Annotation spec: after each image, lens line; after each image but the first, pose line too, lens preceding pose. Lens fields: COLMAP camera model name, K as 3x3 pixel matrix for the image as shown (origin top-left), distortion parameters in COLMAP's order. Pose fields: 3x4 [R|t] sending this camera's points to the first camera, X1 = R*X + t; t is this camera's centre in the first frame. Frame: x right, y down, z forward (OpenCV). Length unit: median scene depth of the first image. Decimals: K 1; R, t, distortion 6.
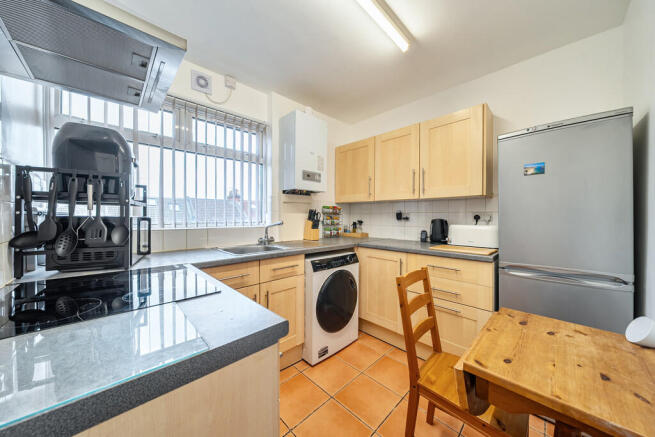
lens RADIAL K [[223.4, 0, 328.6], [0, 223.4, 218.9], [0, 0, 1]] dist [-0.003238, -0.000241]
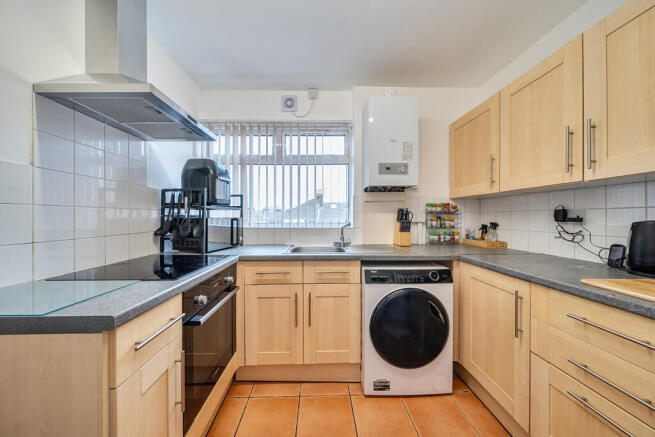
lens RADIAL K [[223.4, 0, 325.9], [0, 223.4, 217.6], [0, 0, 1]] dist [-0.003238, -0.000241]
pose [[0.735277, -0.002759, -0.677761, 0.314647], [-0.004101, 0.999955, -0.008519, 0.000228], [0.677754, 0.009043, 0.735233, 0.227809]]
